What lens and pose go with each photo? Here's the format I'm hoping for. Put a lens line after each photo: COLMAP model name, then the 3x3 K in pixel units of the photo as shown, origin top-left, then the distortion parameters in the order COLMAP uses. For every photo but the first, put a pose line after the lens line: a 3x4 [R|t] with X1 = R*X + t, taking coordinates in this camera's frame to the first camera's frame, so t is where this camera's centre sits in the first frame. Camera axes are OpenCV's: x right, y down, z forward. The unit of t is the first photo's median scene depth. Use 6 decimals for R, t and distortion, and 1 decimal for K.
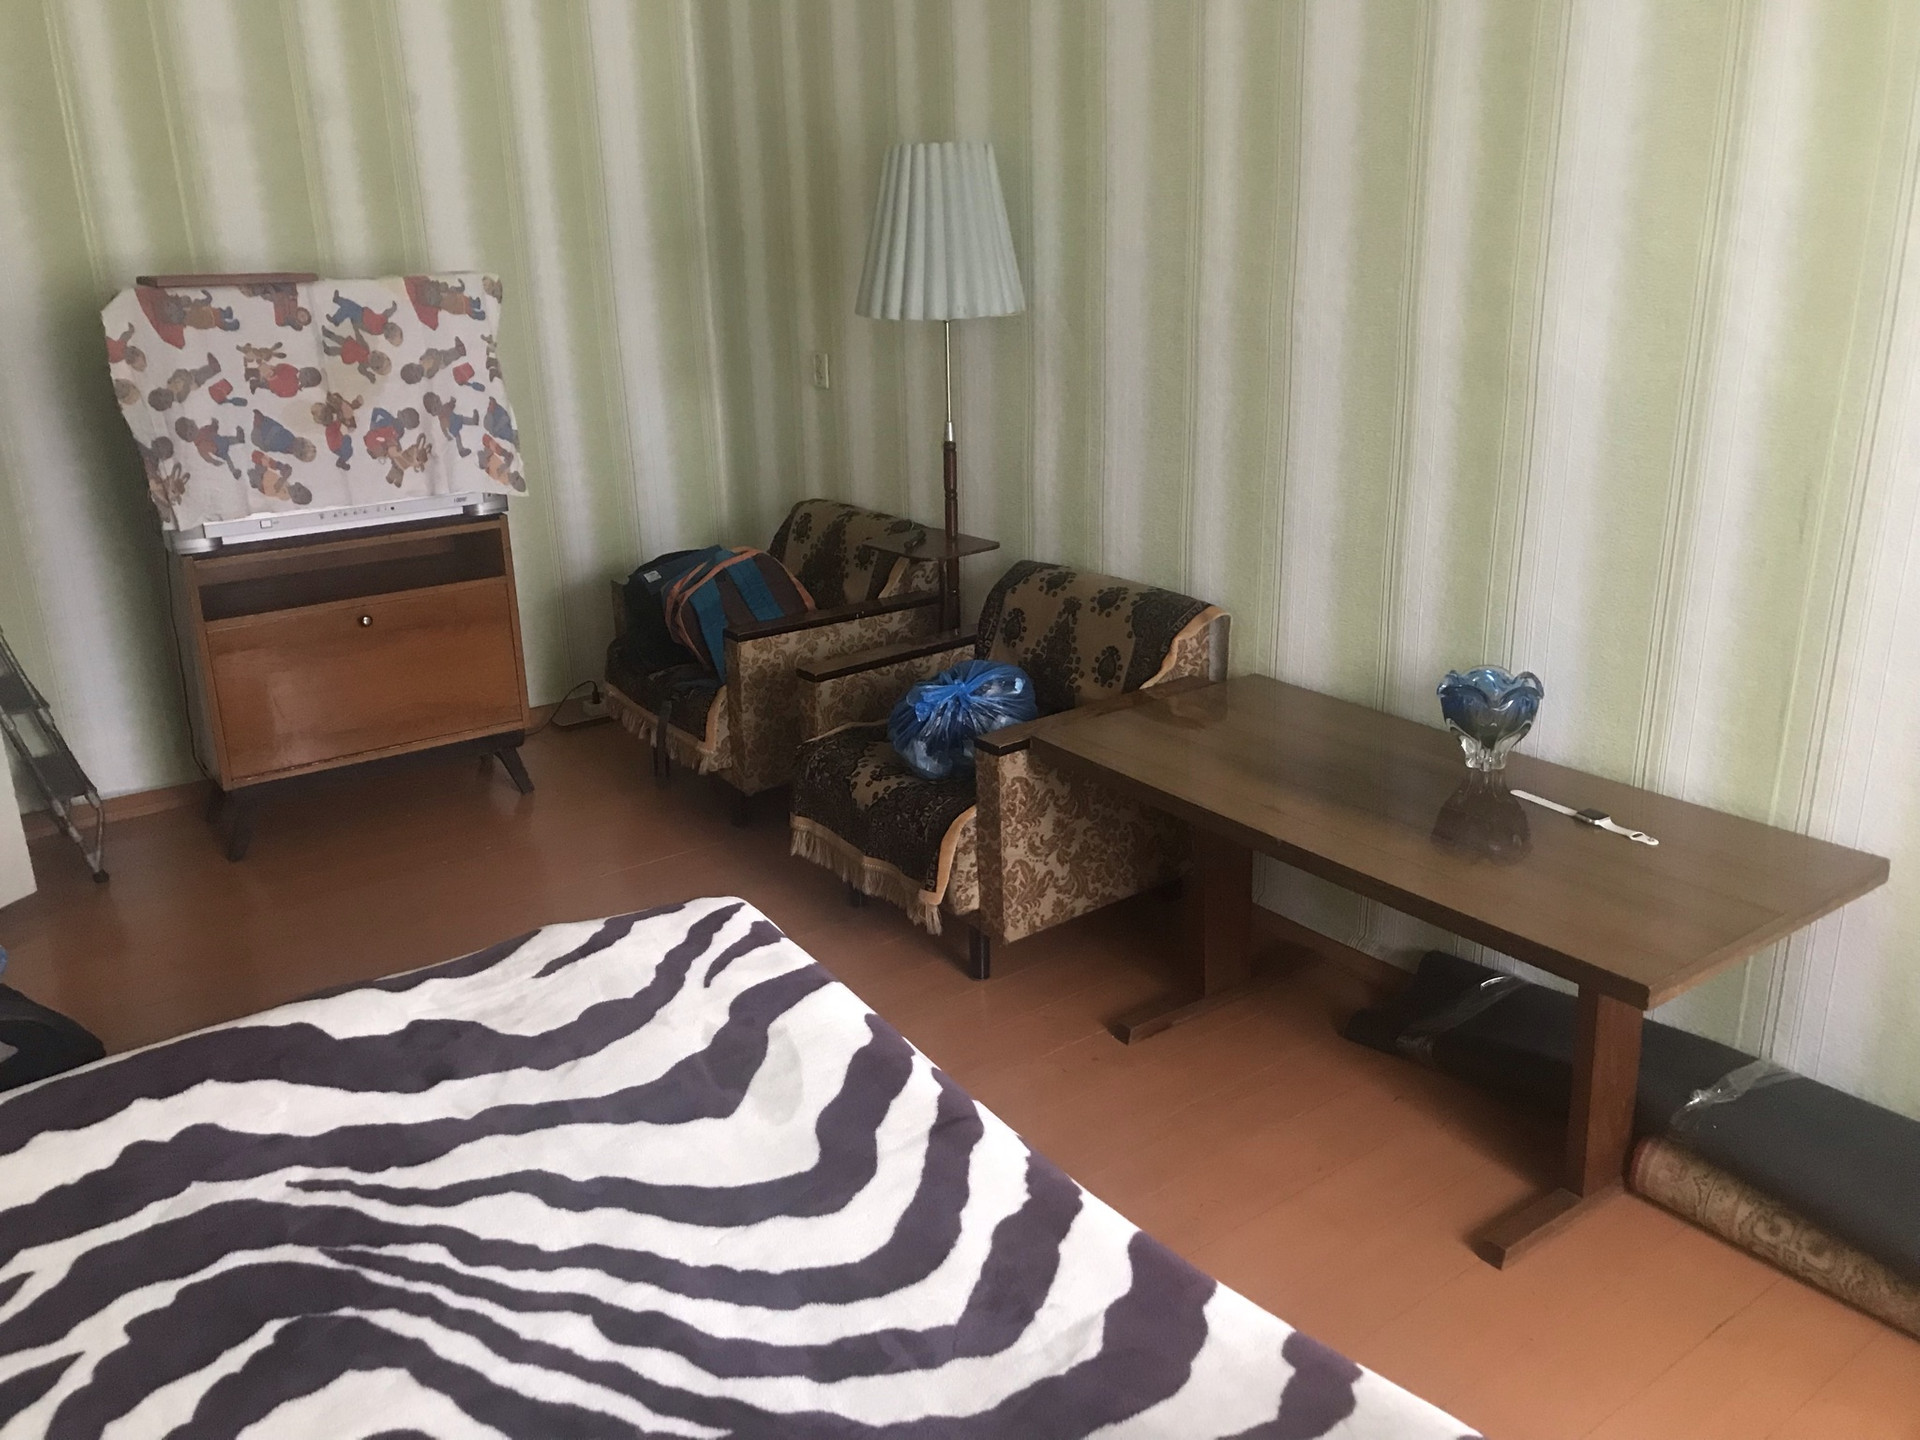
lens RADIAL K [[1545.7, 0, 960.0], [0, 1545.7, 720.0], [0, 0, 1]] dist [0.043703, -0.059058]
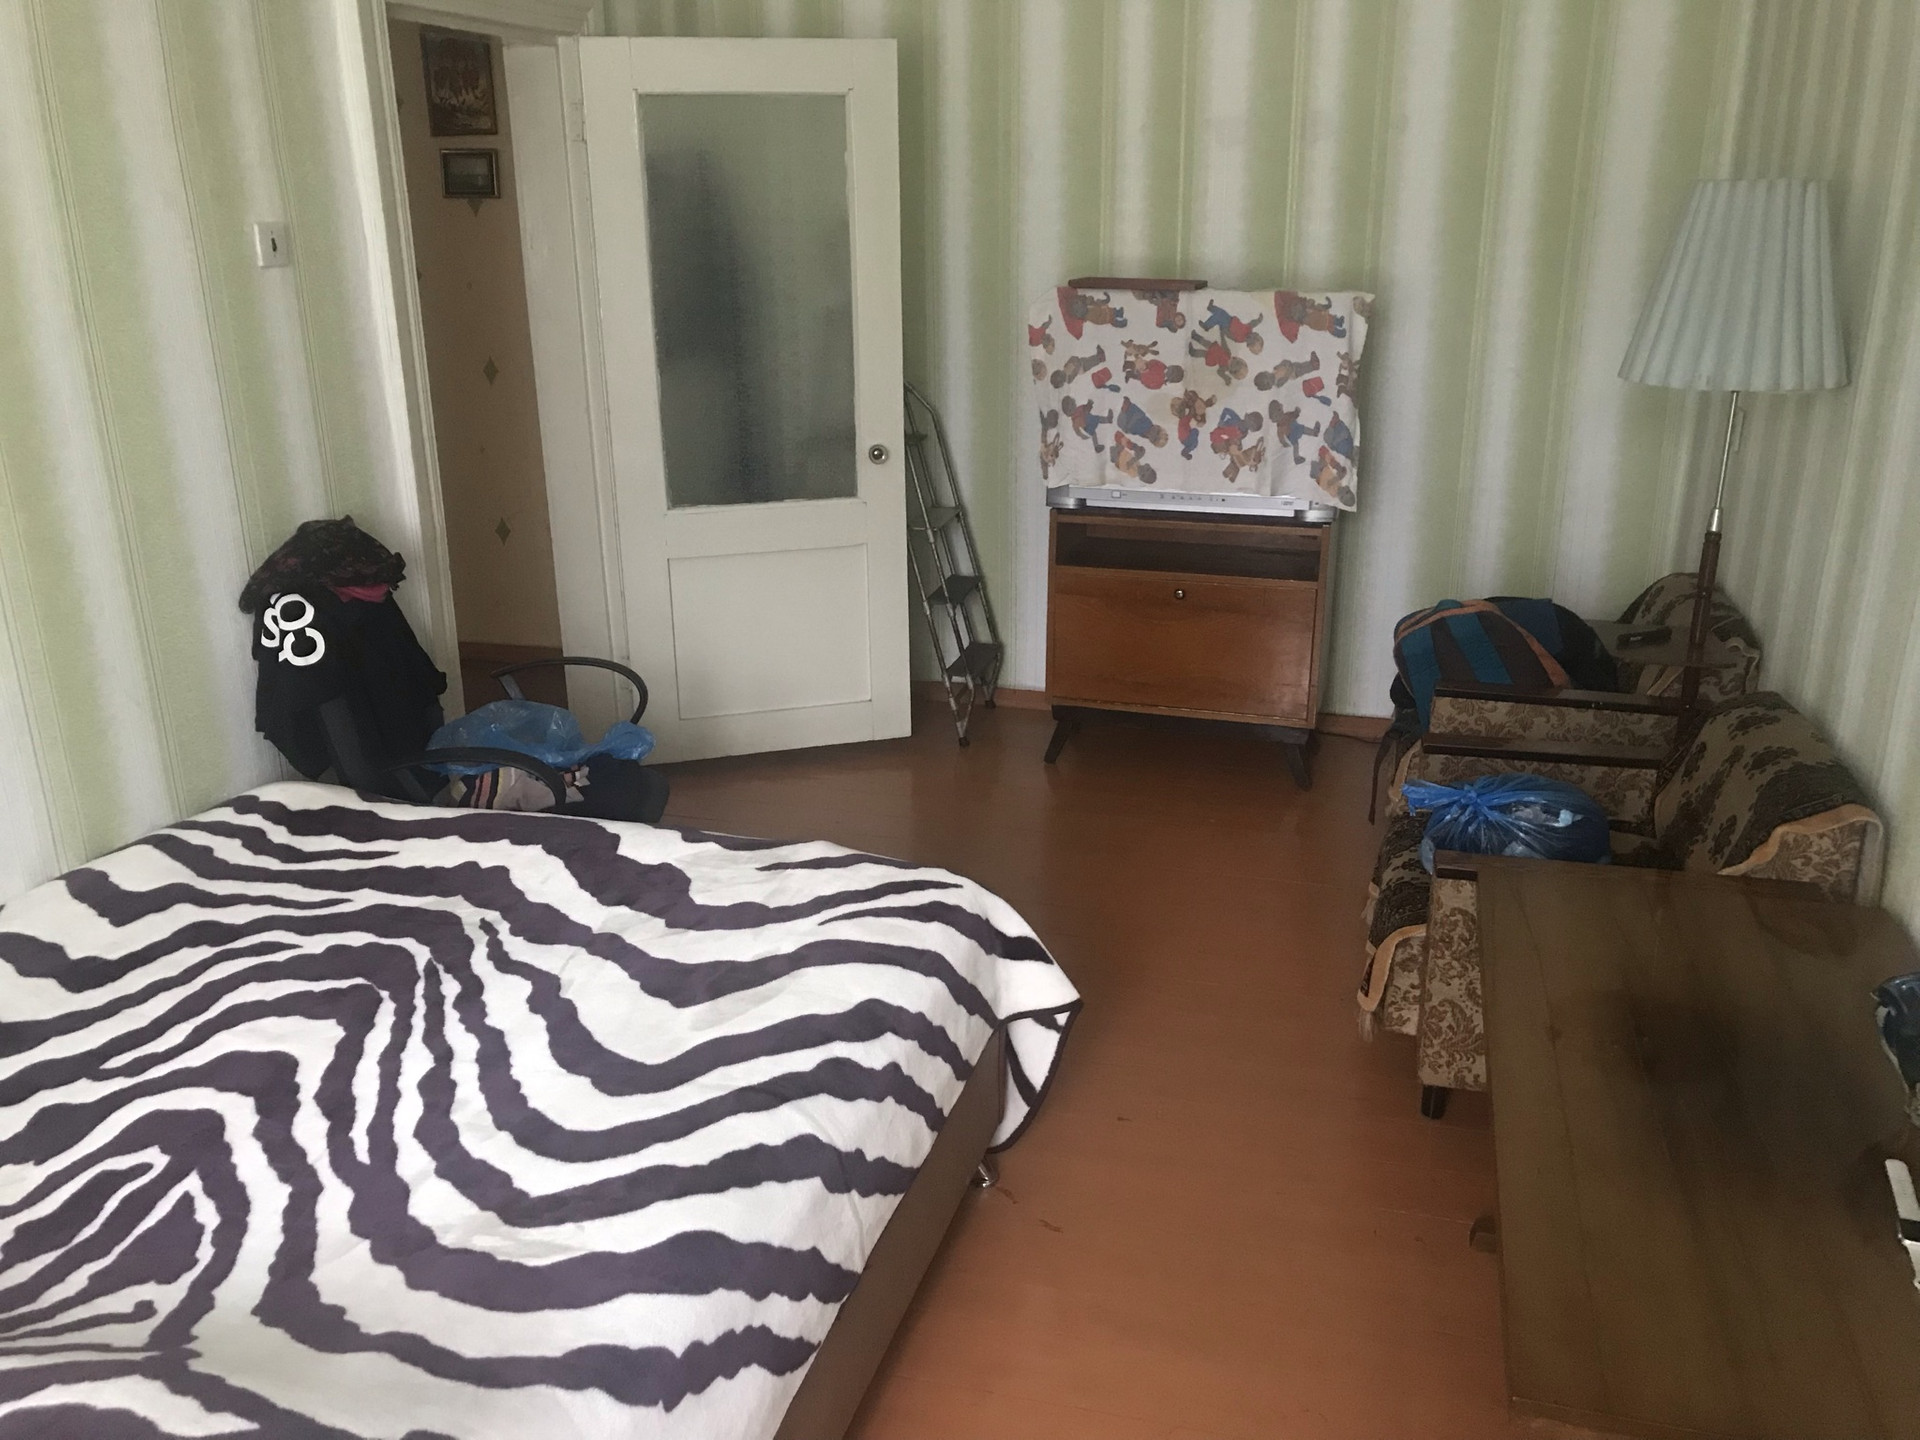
lens RADIAL K [[1555.9, 0, 960.0], [0, 1555.9, 720.0], [0, 0, 1]] dist [0.119928, -0.403296]
pose [[0.628552, 0.273261, -0.728184, 0.390380], [-0.269537, 0.954760, 0.125629, -0.081887], [0.729570, 0.117308, 0.673770, 0.148174]]
